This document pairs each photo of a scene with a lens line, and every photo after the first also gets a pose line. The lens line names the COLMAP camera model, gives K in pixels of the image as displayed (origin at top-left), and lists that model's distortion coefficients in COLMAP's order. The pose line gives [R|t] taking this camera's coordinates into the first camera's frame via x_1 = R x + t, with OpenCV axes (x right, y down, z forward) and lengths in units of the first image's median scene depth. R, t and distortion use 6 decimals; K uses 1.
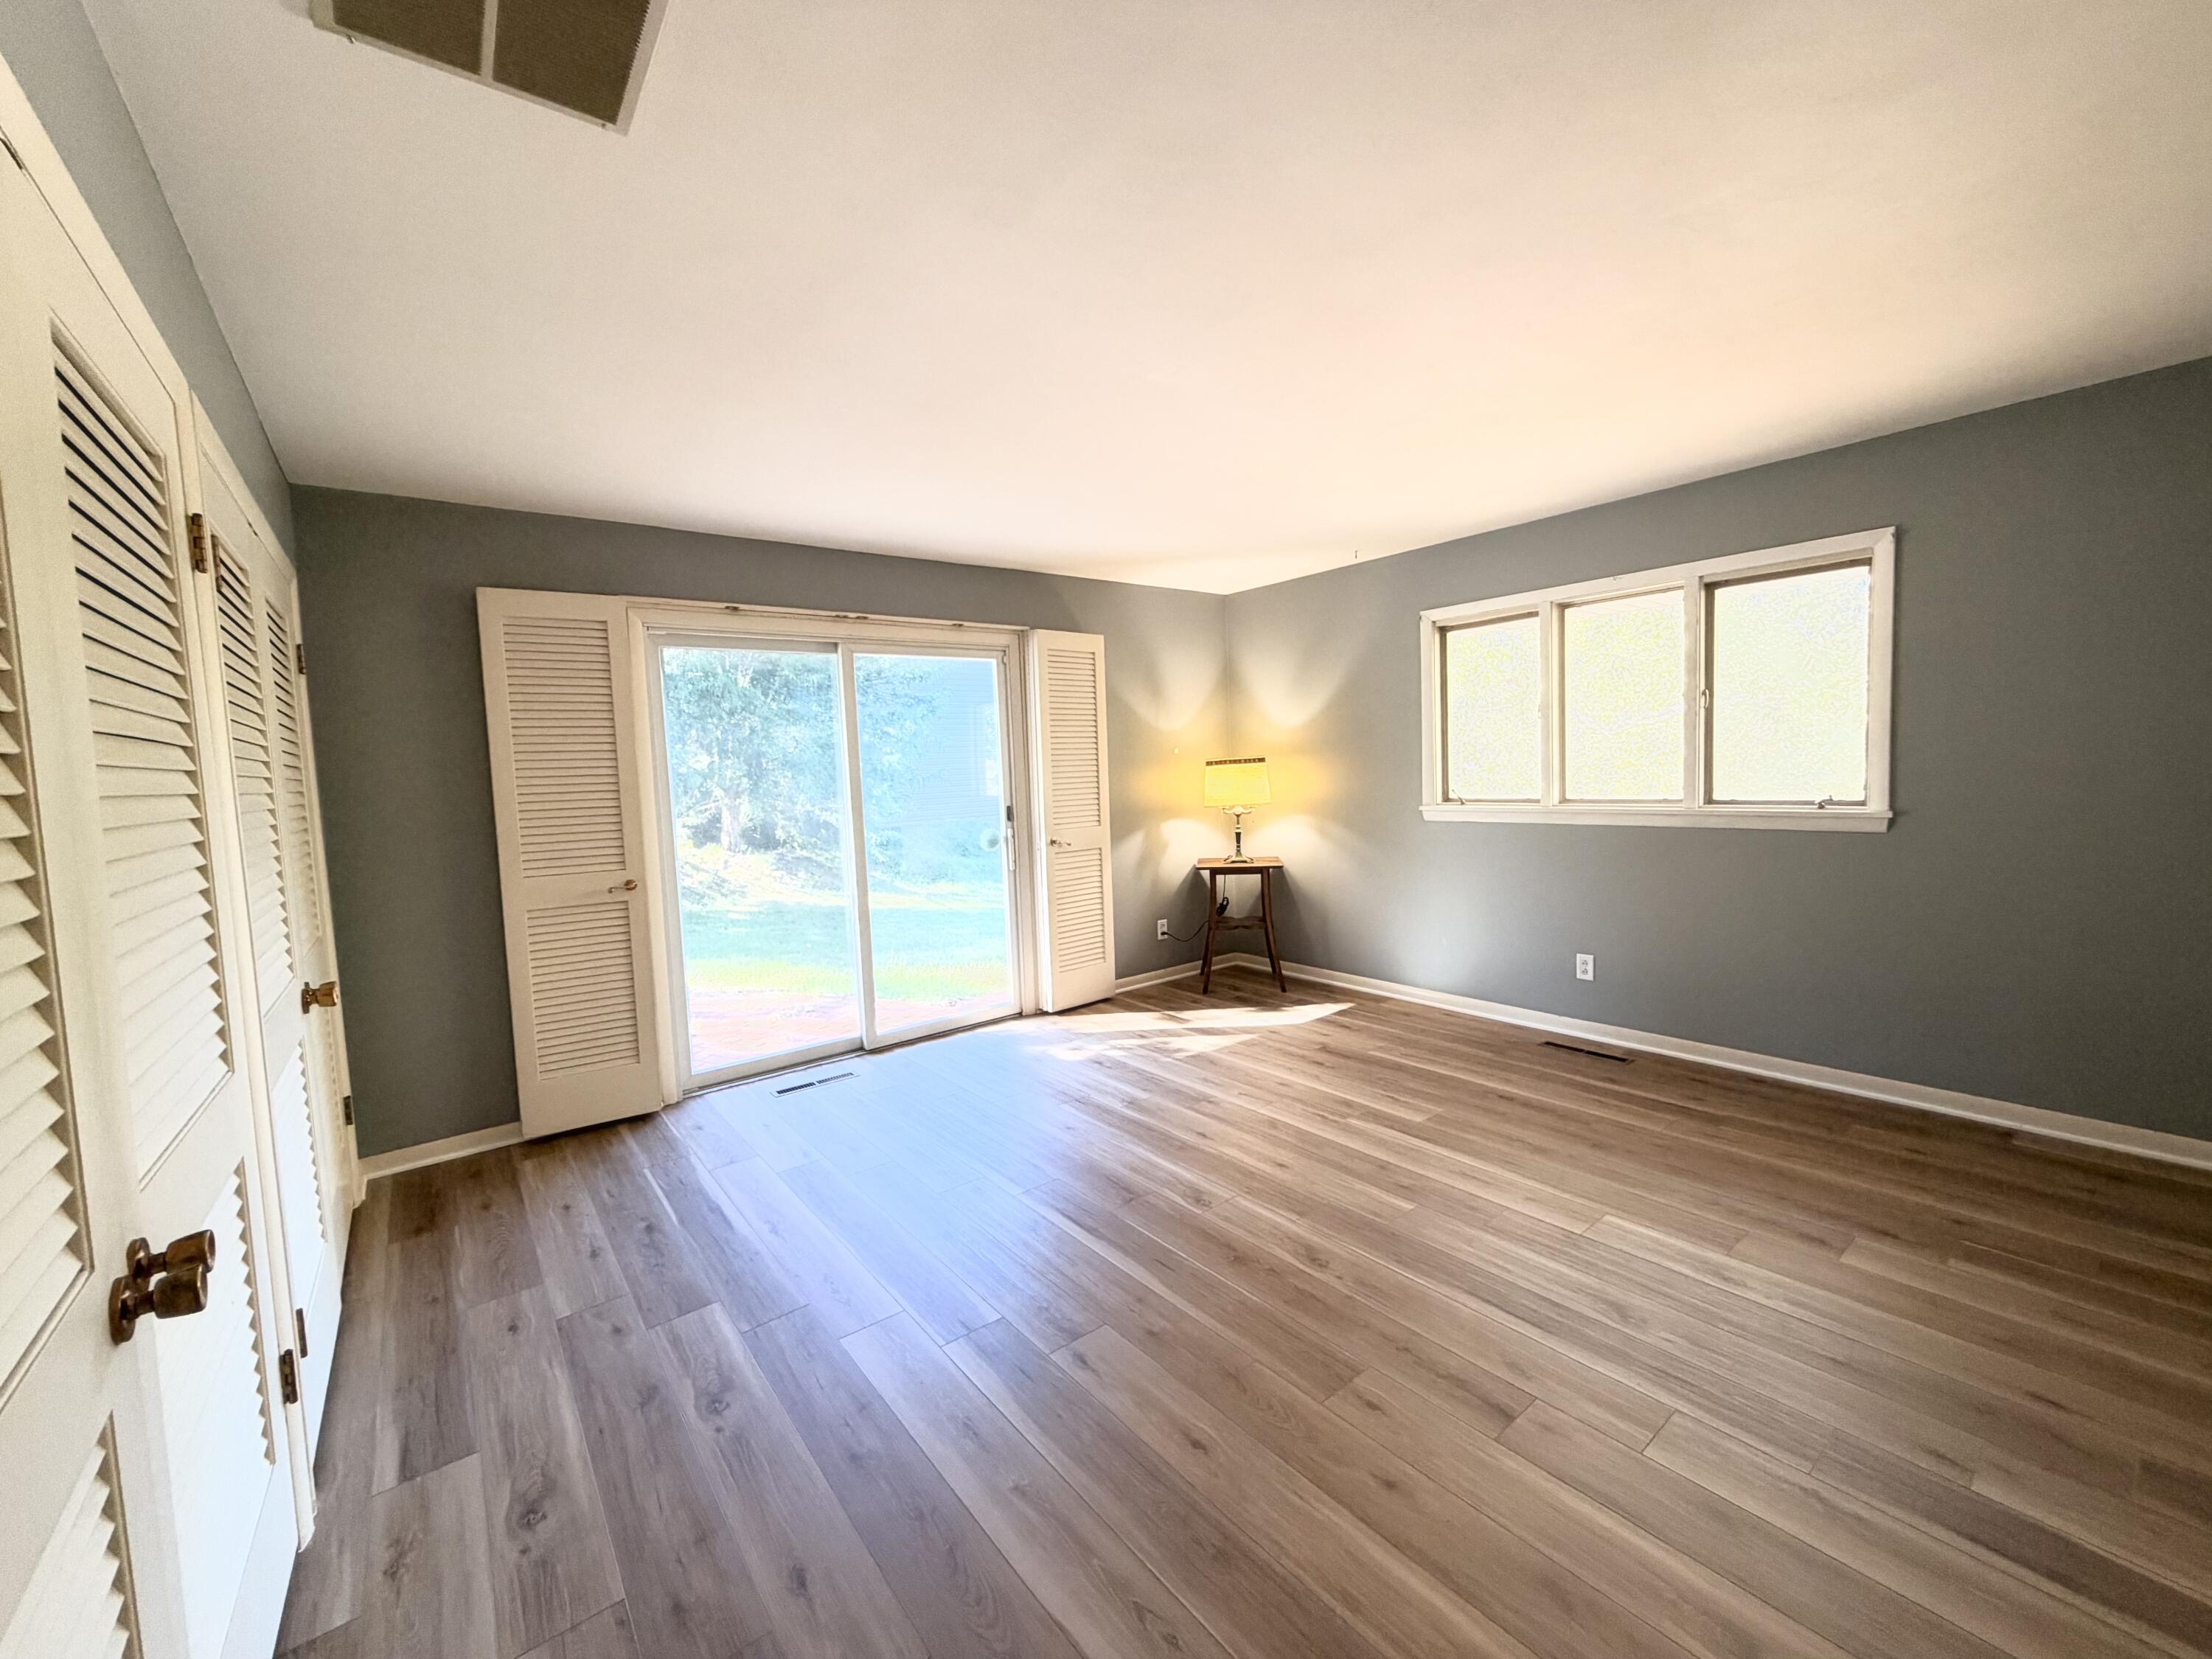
lens RADIAL K [[893.0, 0, 1095.6], [0, 893.0, 829.6], [0, 0, 1]] dist [0.001777, 0.000694]
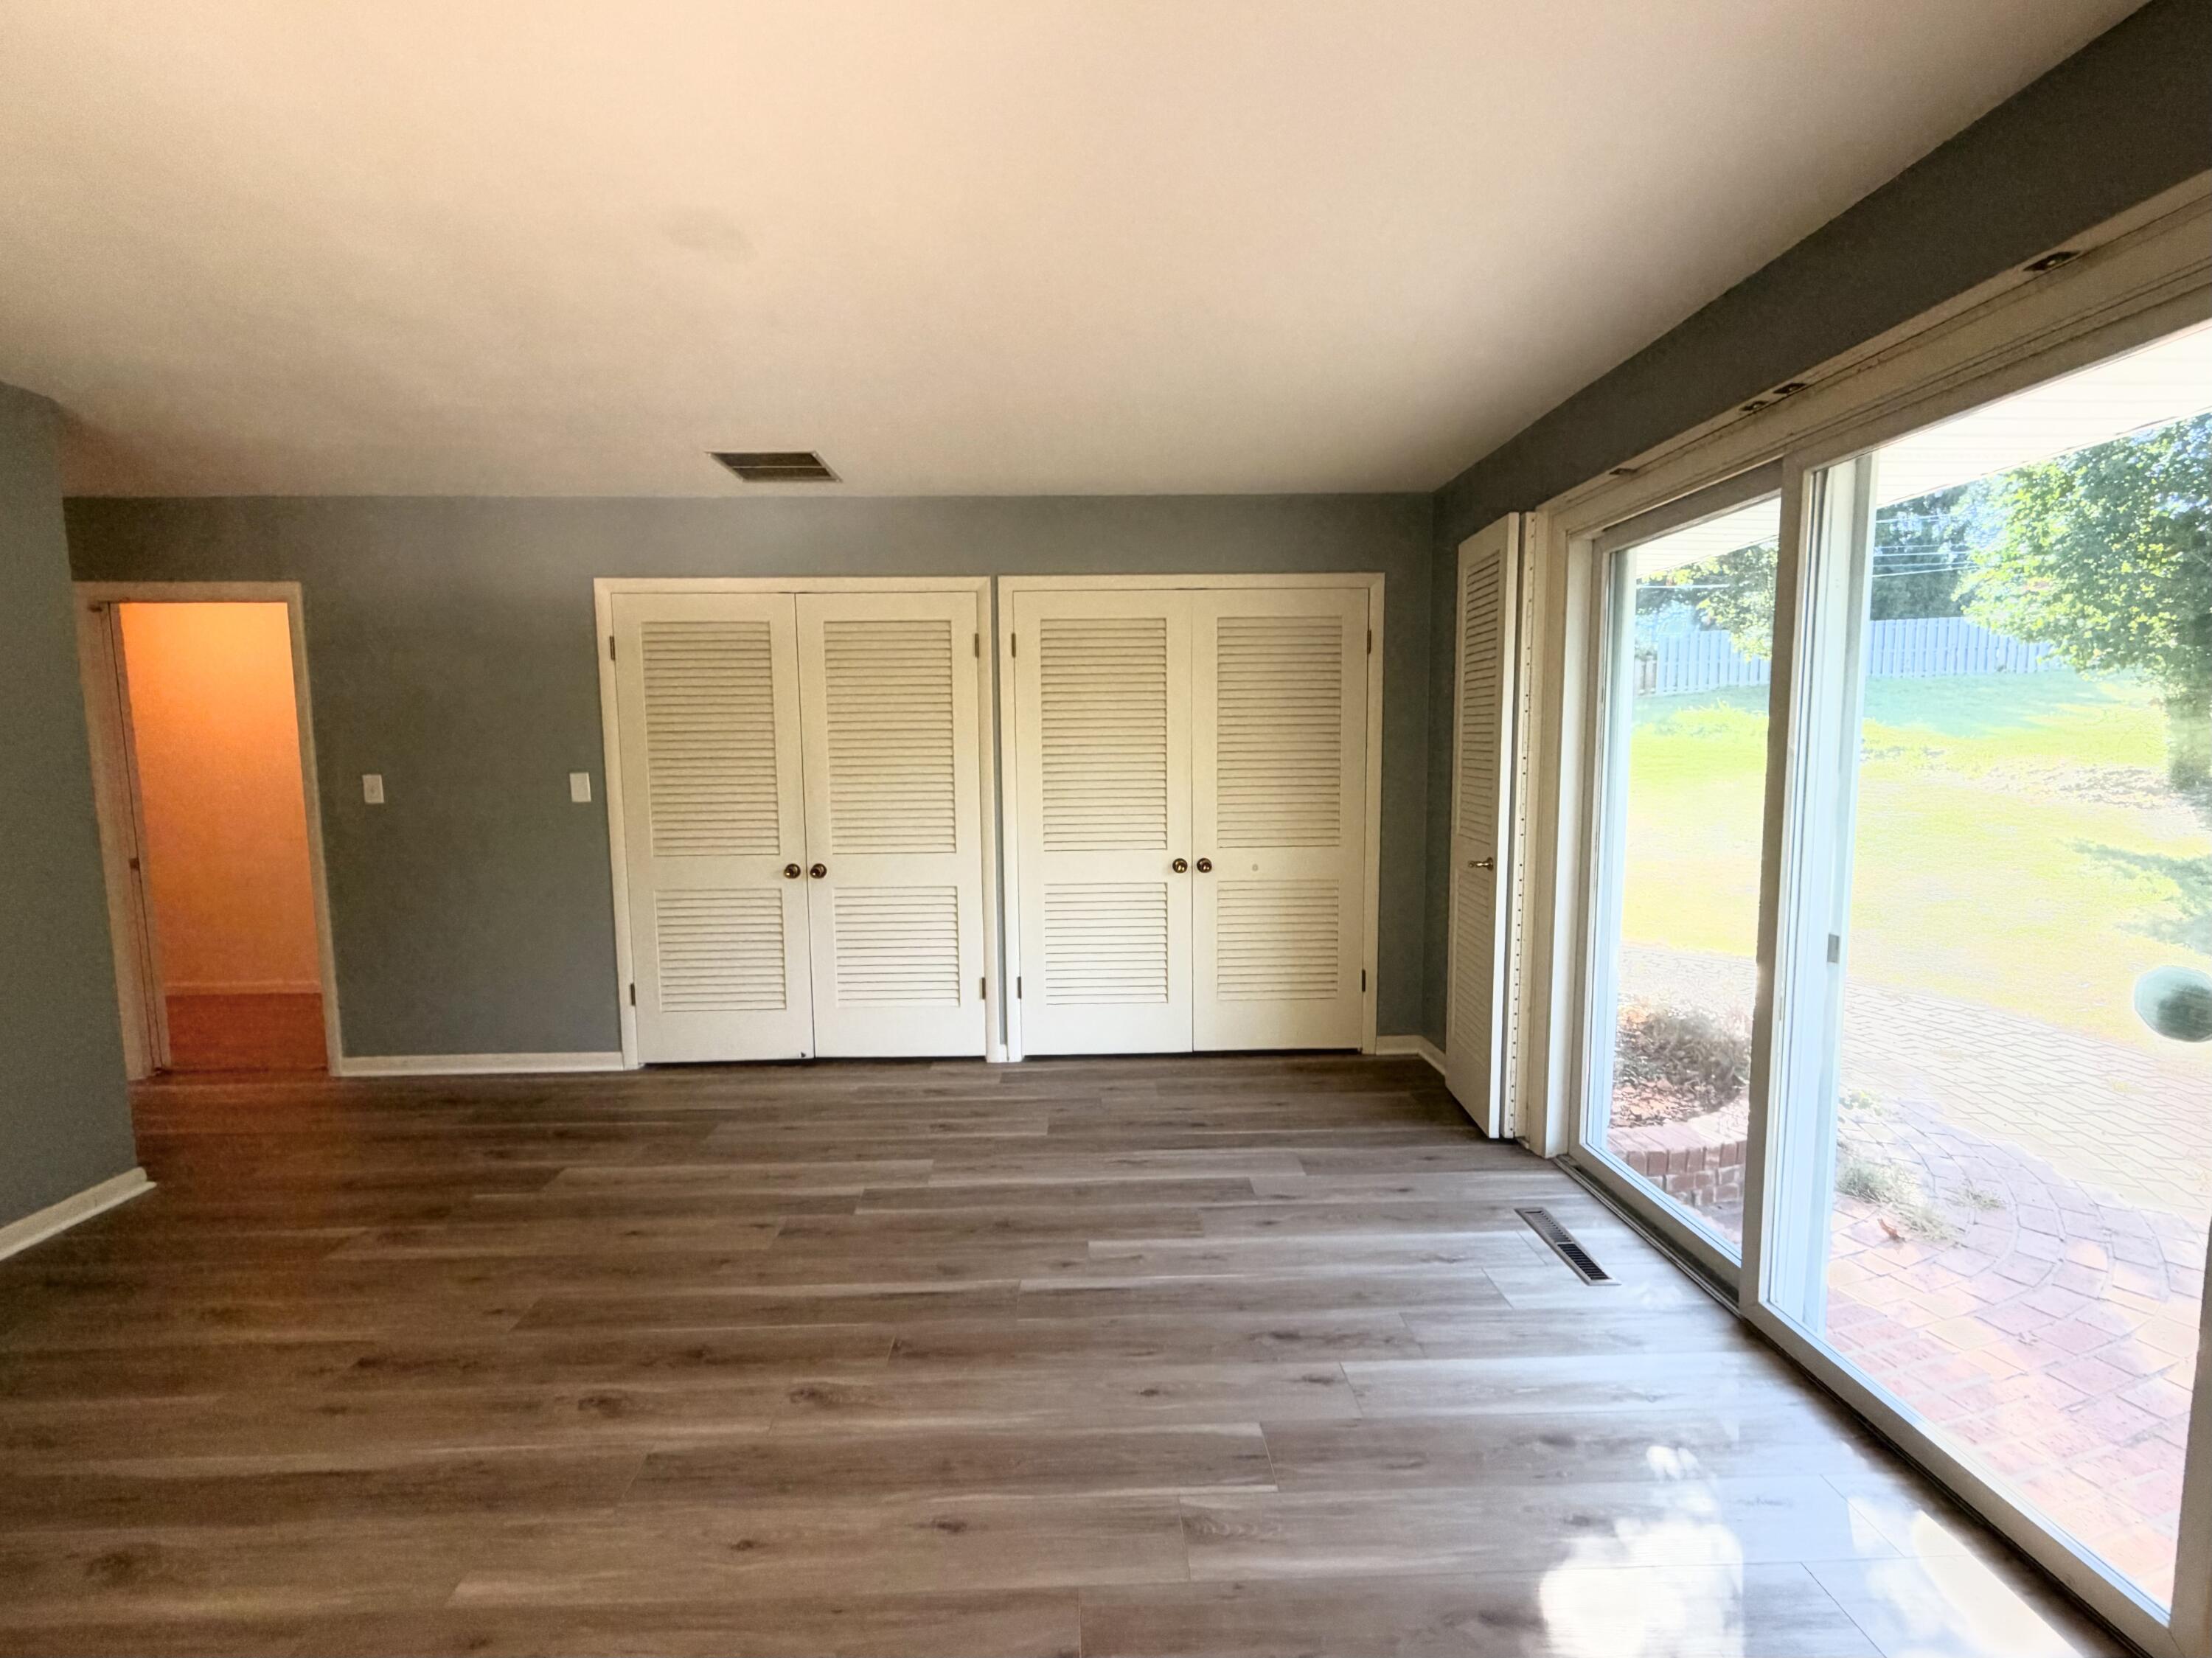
lens RADIAL K [[900.6, 0, 1093.6], [0, 900.6, 831.4], [0, 0, 1]] dist [0.001928, 0.000100]
pose [[-0.580678, 0.125938, -0.804334, 0.479728], [-0.021879, 0.985192, 0.170051, -0.133358], [0.813840, 0.116343, -0.569324, 1.472317]]
